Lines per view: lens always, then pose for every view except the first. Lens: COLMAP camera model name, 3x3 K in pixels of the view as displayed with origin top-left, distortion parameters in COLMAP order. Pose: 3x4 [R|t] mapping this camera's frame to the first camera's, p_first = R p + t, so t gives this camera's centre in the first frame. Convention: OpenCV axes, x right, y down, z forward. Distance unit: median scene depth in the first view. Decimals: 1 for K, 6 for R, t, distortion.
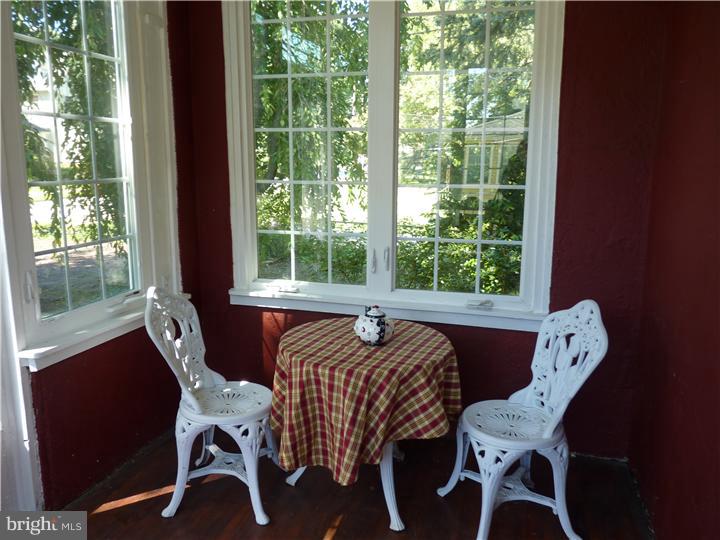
lens RADIAL K [[579.7, 0, 358.1], [0, 579.7, 273.4], [0, 0, 1]] dist [-0.011144, -0.006385]
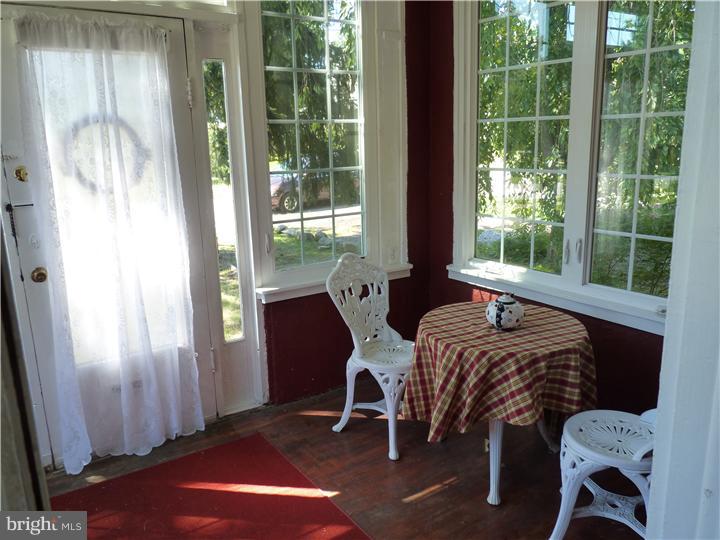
lens RADIAL K [[579.7, 0, 358.1], [0, 579.7, 273.4], [0, 0, 1]] dist [-0.011144, -0.006385]
pose [[0.775686, 0.119498, -0.619703, 0.485498], [-0.094302, 0.992833, 0.073410, -0.031520], [0.624034, 0.001497, 0.781396, 0.014889]]
